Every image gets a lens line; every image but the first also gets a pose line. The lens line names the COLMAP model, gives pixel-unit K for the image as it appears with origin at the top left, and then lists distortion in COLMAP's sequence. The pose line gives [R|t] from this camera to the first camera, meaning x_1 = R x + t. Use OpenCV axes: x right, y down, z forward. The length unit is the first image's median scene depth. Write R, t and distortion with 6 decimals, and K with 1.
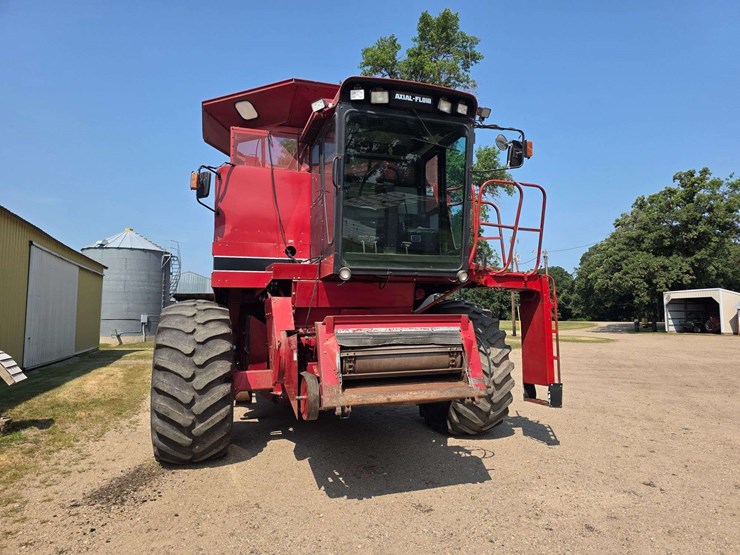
lens RADIAL K [[489.2, 0, 373.6], [0, 489.2, 261.1], [0, 0, 1]] dist [0.063276, -0.056671]
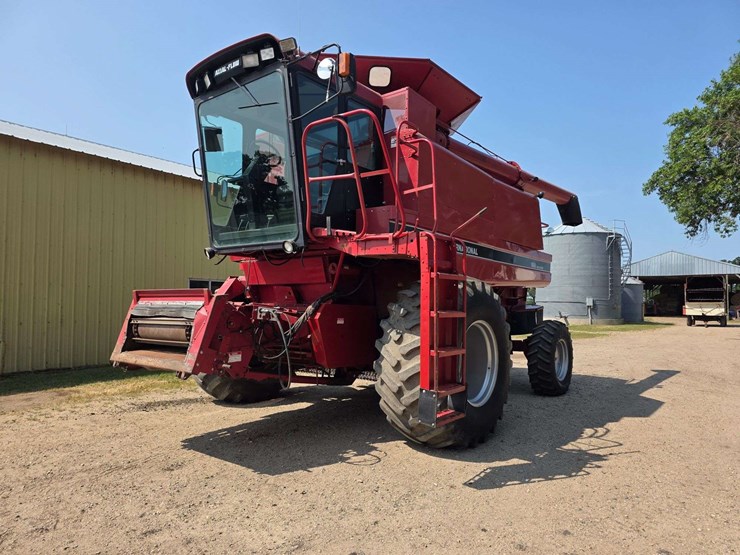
lens RADIAL K [[490.2, 0, 370.0], [0, 490.2, 277.5], [0, 0, 1]] dist [0.065941, -0.061674]
pose [[0.537377, -0.028067, -0.842875, 1.035710], [0.082293, 0.996422, 0.019287, 0.084423], [0.839317, -0.079727, 0.537764, 0.669843]]
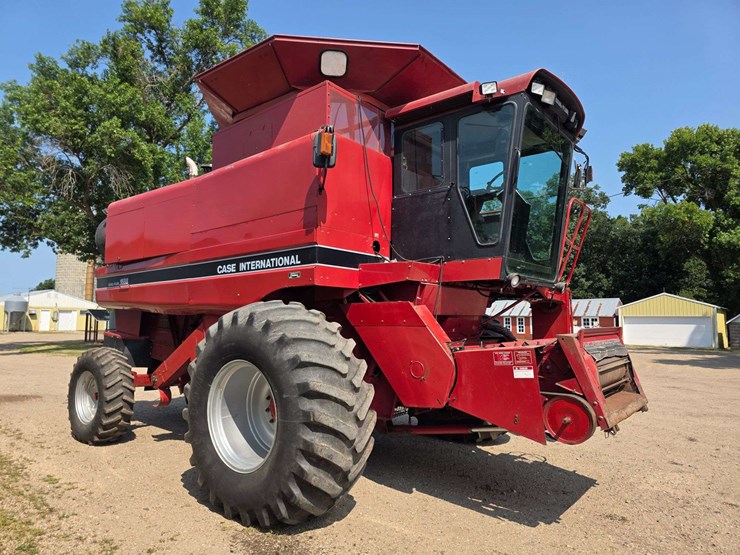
lens RADIAL K [[494.8, 0, 358.5], [0, 494.8, 270.2], [0, 0, 1]] dist [0.061873, -0.057884]
pose [[0.845913, 0.066588, 0.529147, -0.762485], [-0.074412, 0.997206, -0.006530, 0.033409], [-0.528104, -0.033851, 0.848505, 0.349924]]
